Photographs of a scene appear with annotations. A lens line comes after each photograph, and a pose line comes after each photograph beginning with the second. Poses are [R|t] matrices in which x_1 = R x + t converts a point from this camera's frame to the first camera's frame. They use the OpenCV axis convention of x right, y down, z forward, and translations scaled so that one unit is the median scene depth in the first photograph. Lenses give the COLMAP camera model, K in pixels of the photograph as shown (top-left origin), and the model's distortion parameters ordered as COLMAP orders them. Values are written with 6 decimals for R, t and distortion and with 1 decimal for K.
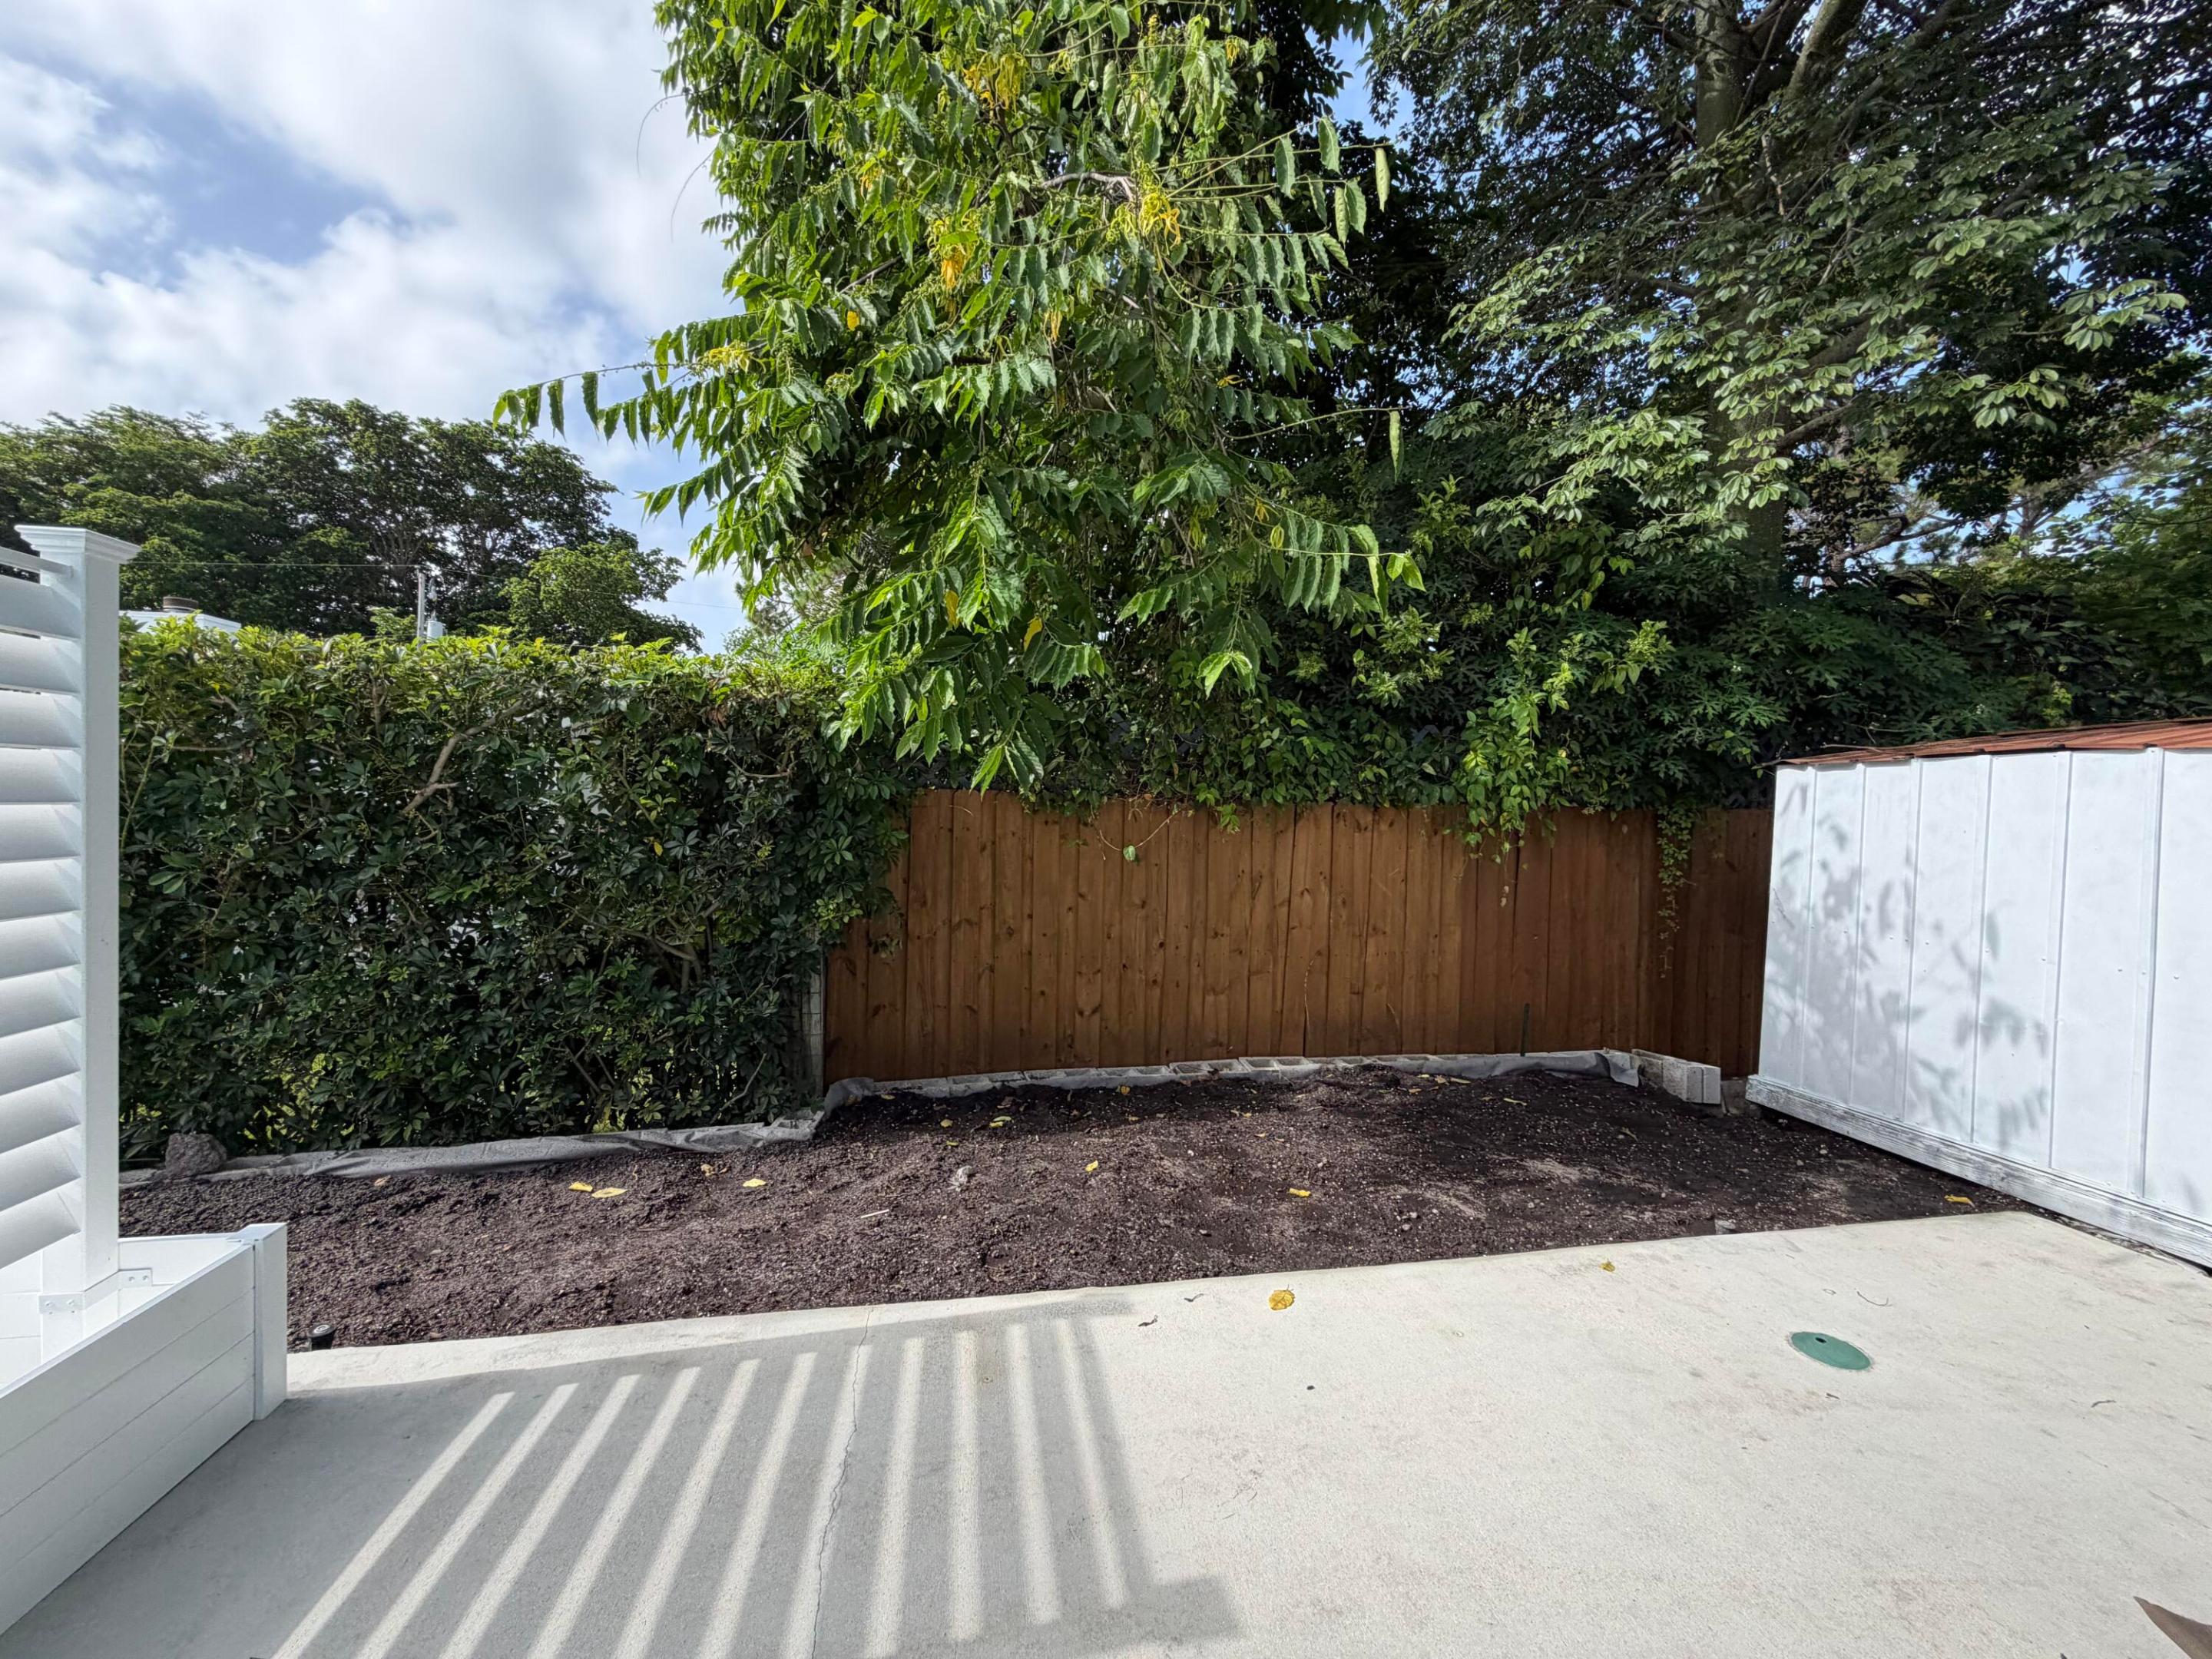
lens RADIAL K [[877.9, 0, 1106.0], [0, 877.9, 829.5], [0, 0, 1]] dist [0.000545, 0.000082]
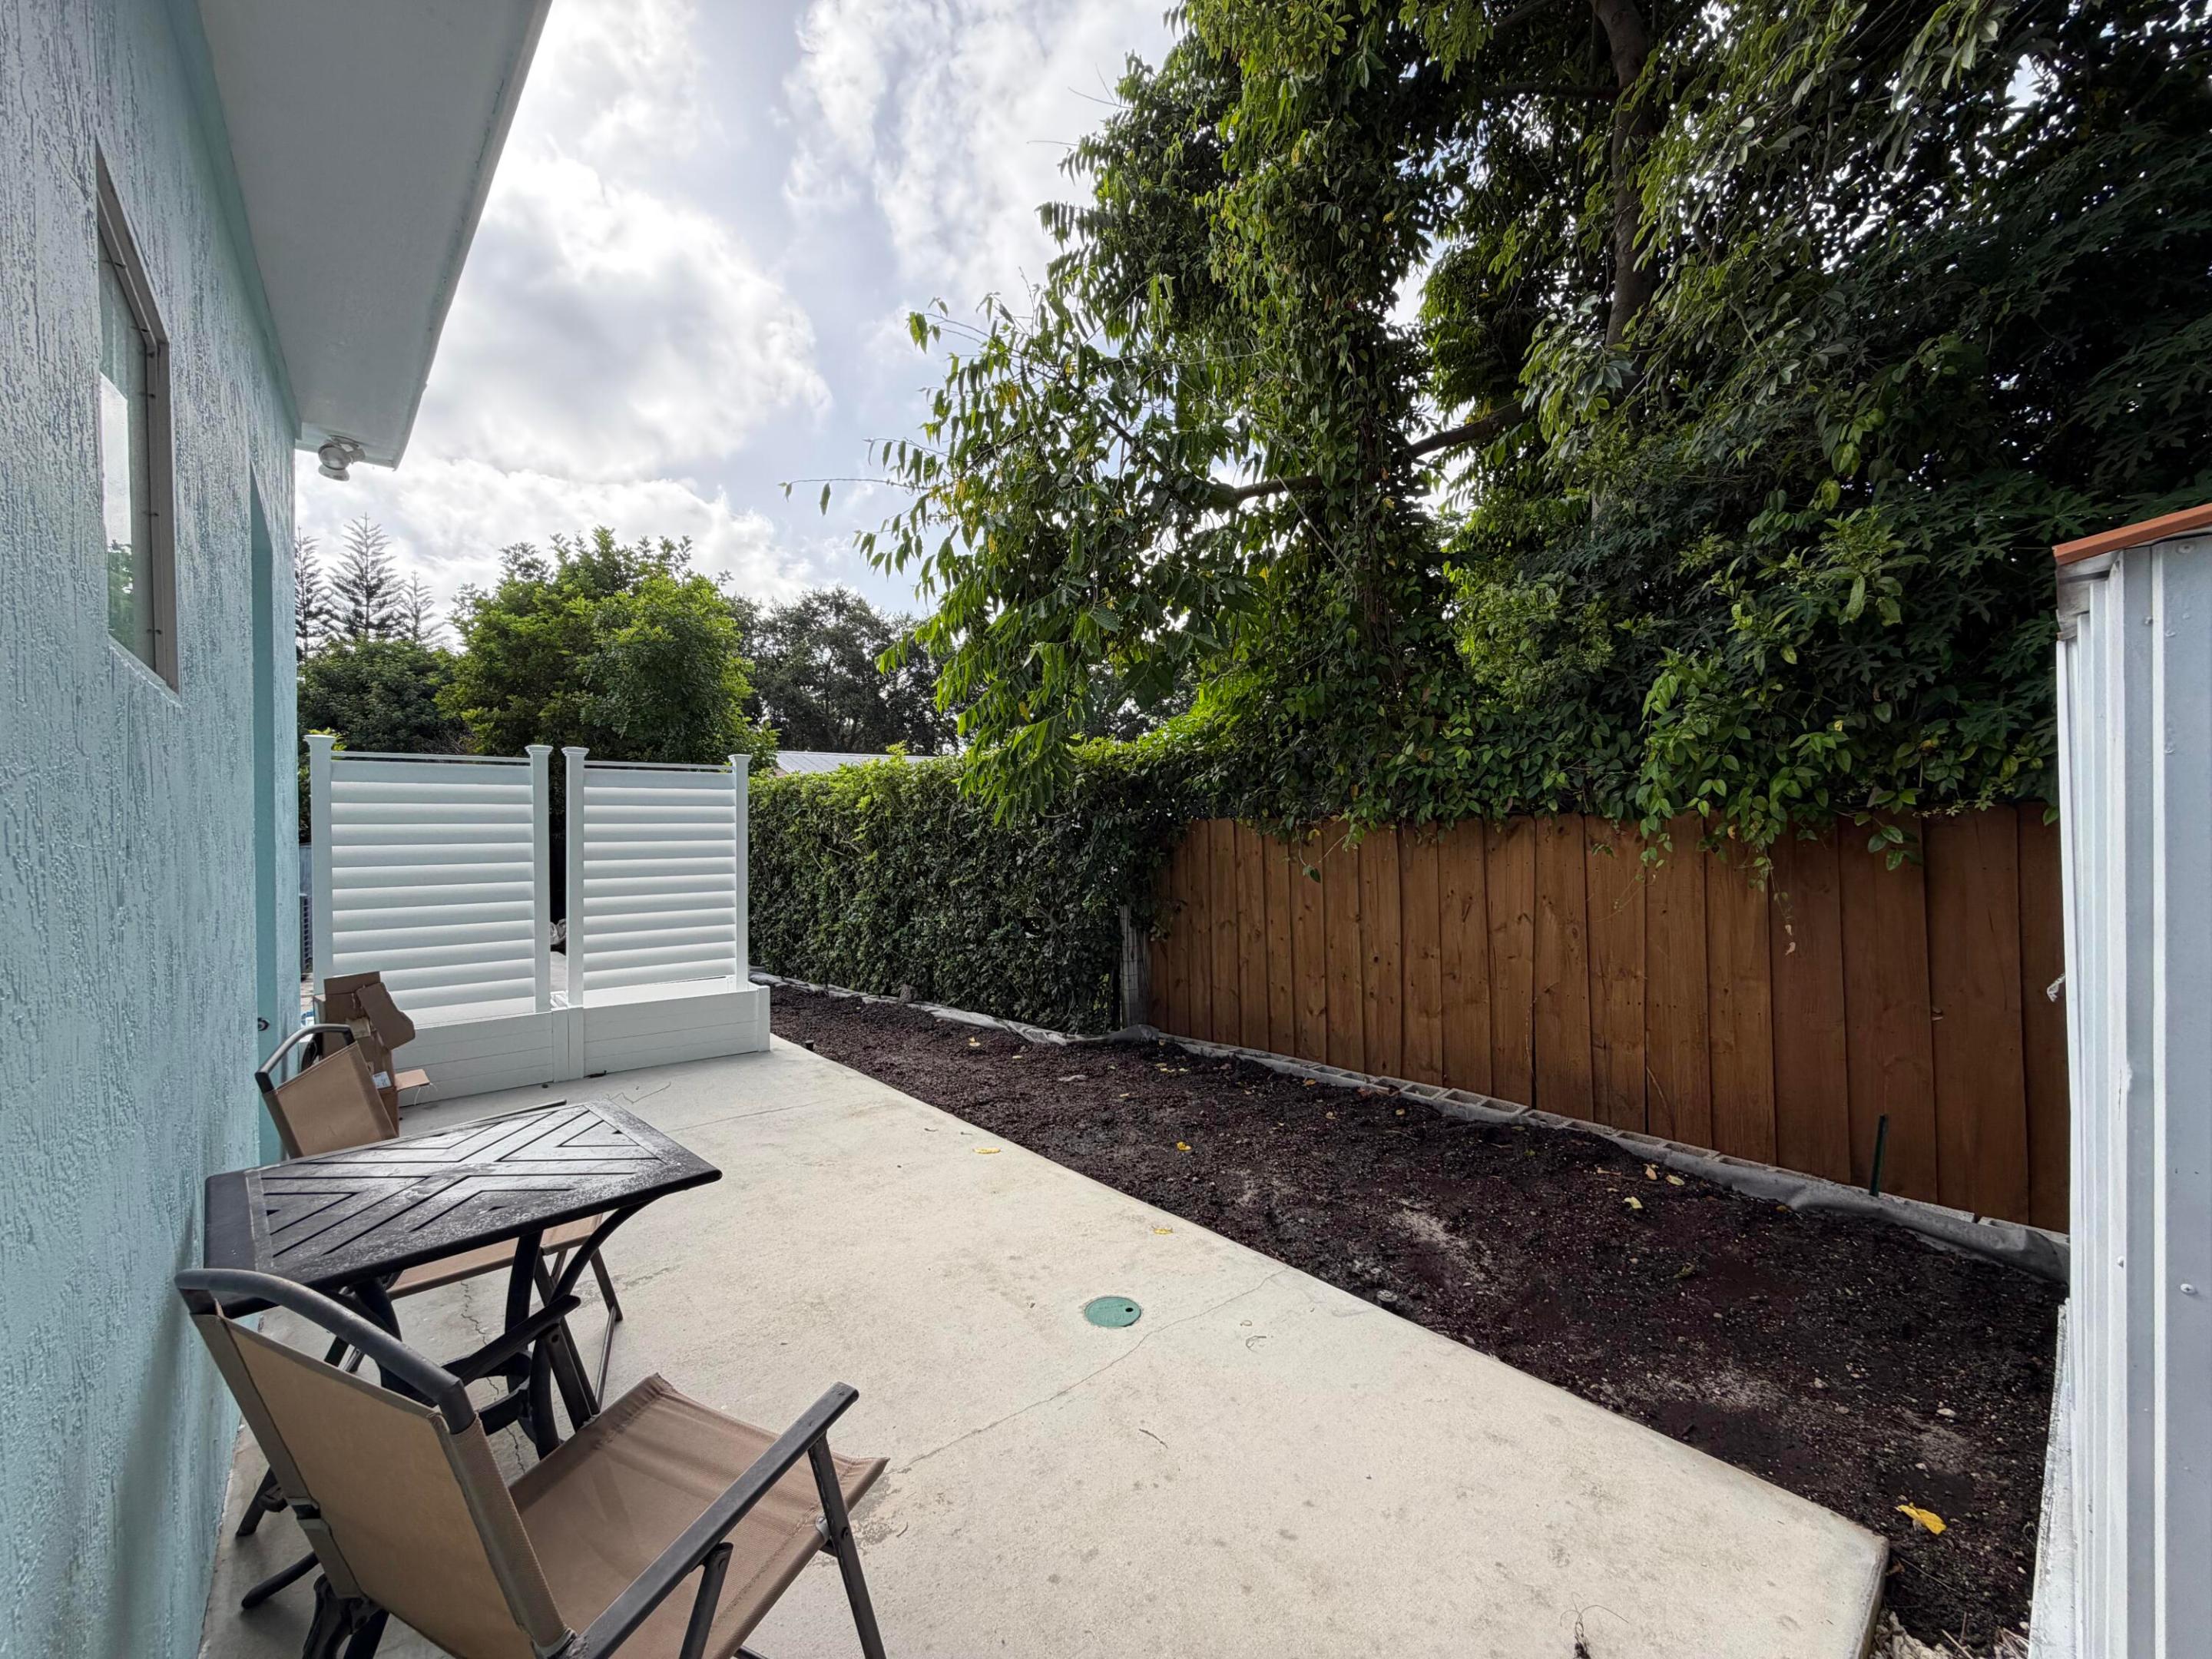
lens RADIAL K [[895.2, 0, 1106.0], [0, 895.2, 829.5], [0, 0, 1]] dist [0.000216, 0.000039]
pose [[0.494756, -0.029637, -0.868526, 0.962796], [-0.002510, 0.999365, -0.035532, 0.019930], [0.869028, 0.019760, 0.494368, 0.231835]]
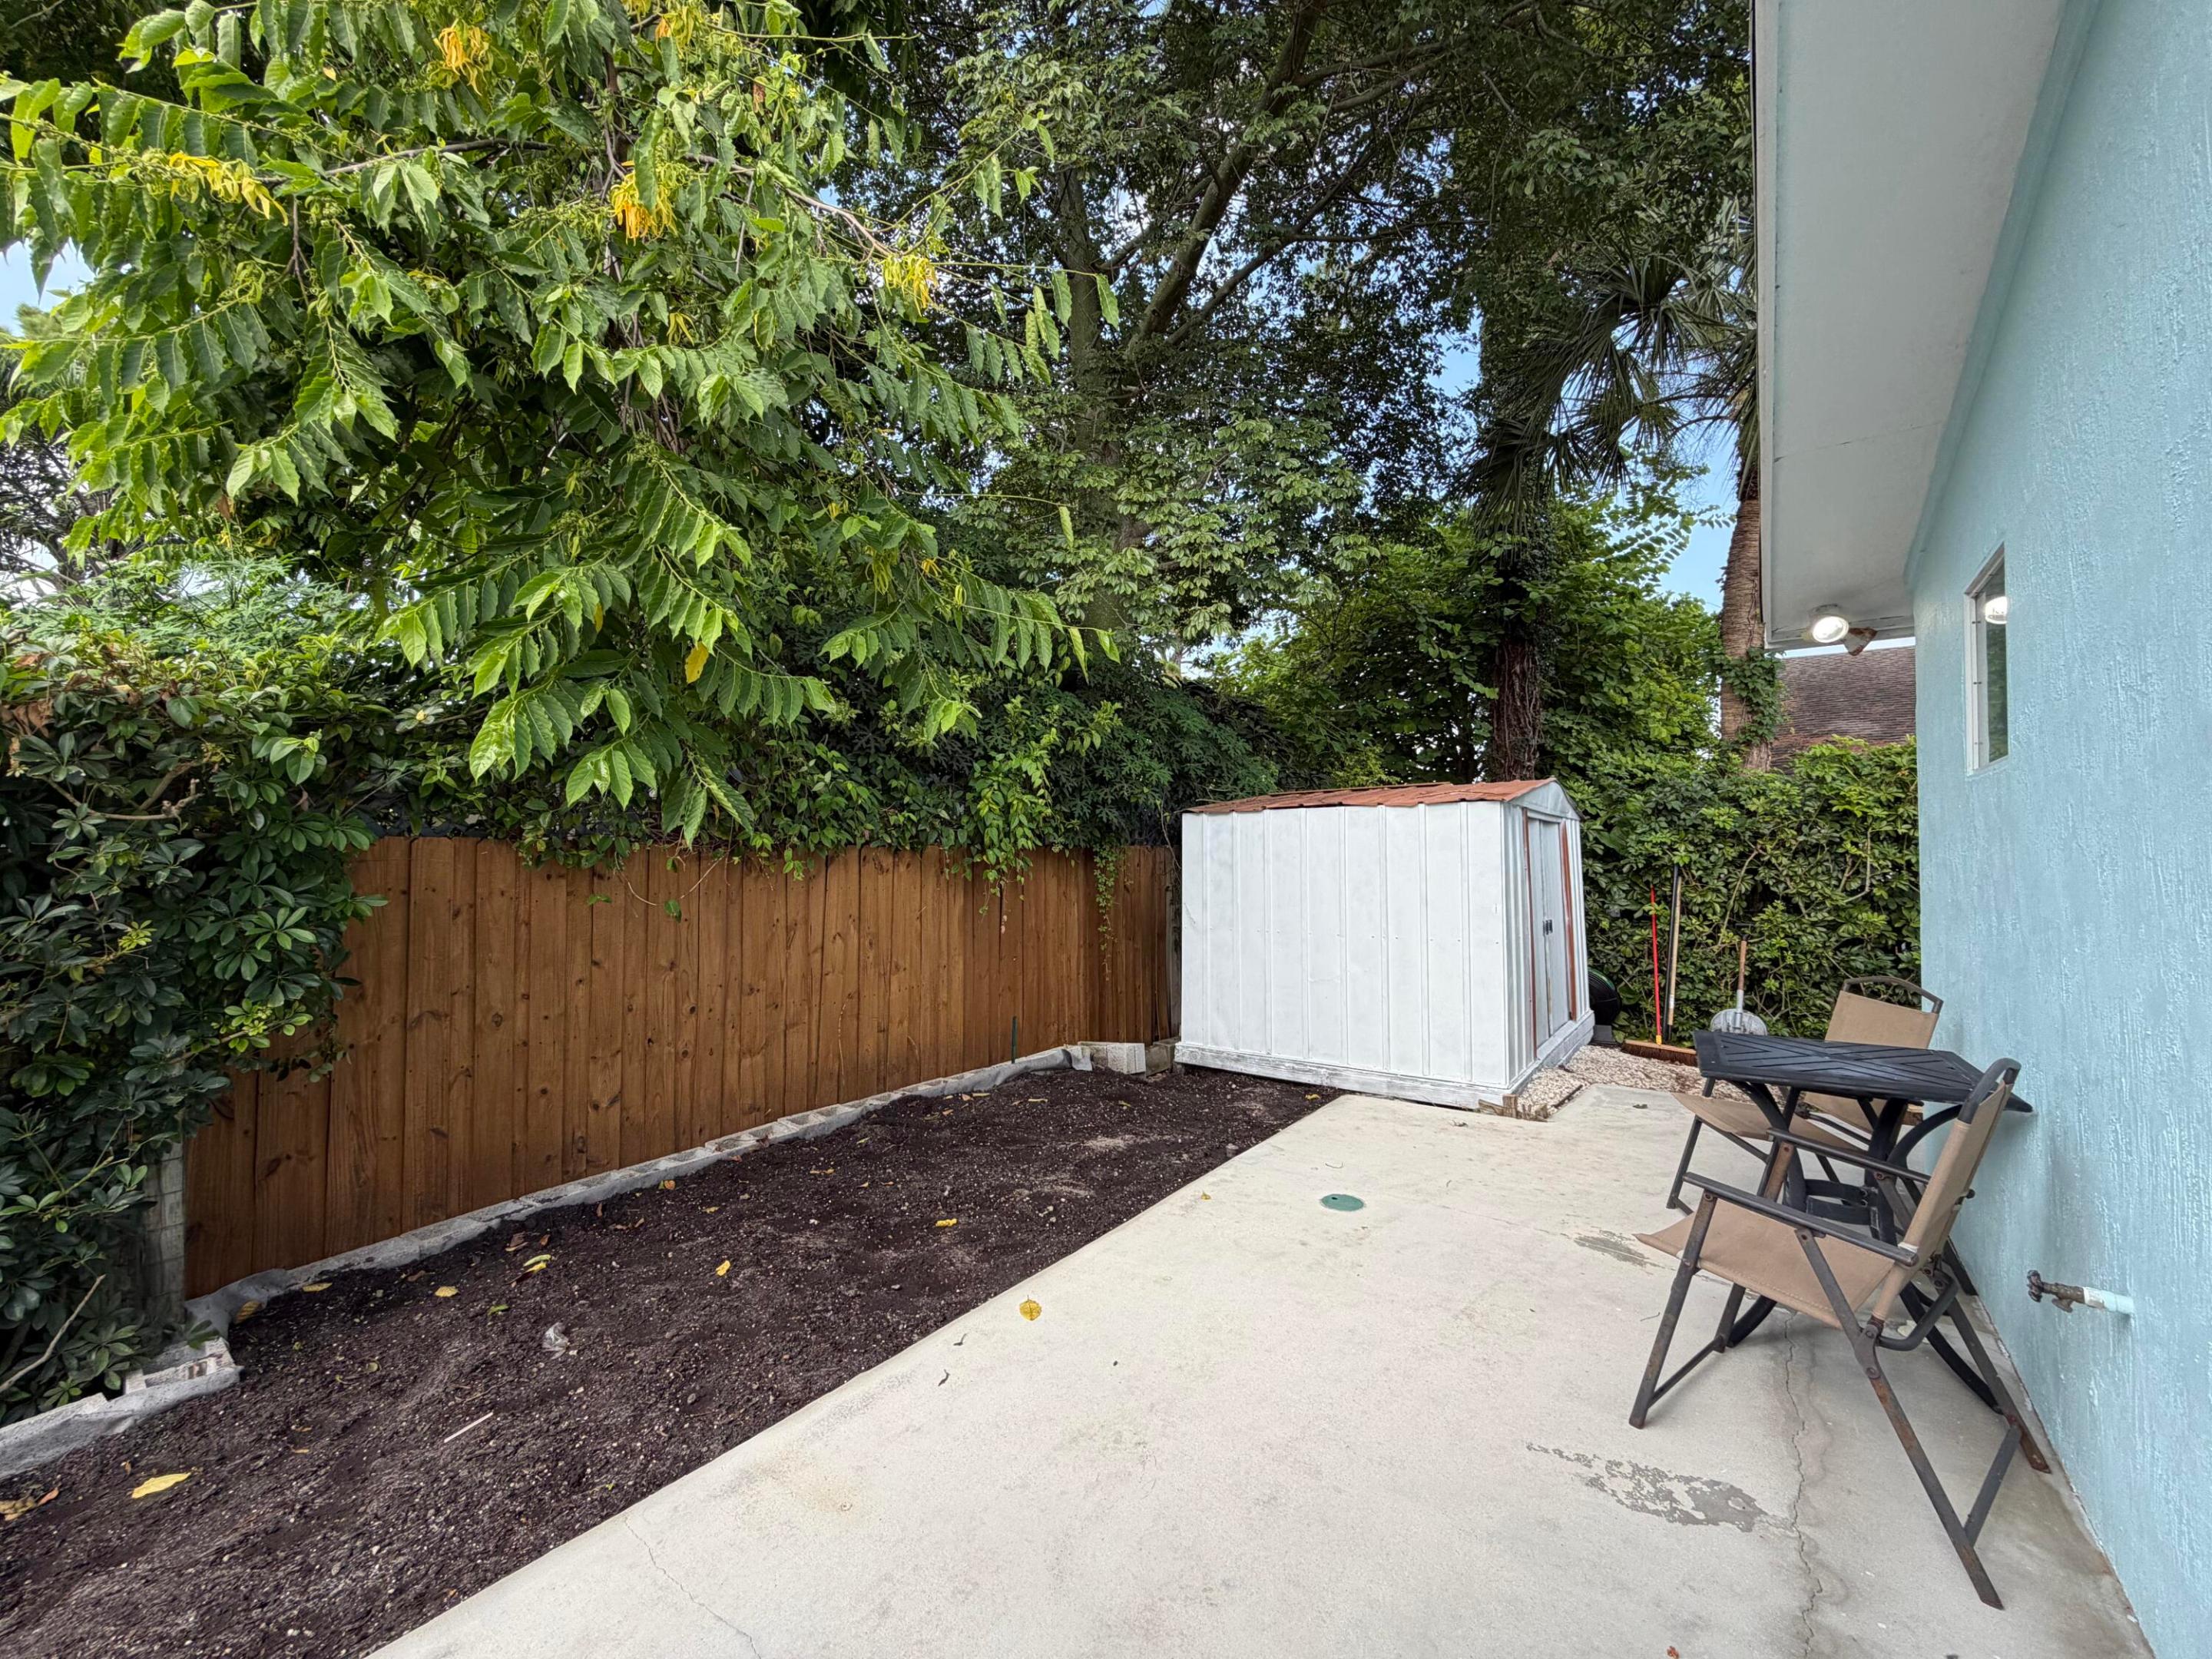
lens RADIAL K [[873.9, 0, 1098.3], [0, 873.9, 822.6], [0, 0, 1]] dist [-0.000866, 0.000160]
pose [[0.742041, 0.000839, 0.670353, -0.261551], [0.038105, 0.998330, -0.043428, -0.003800], [-0.669270, 0.057769, 0.740770, 0.071716]]
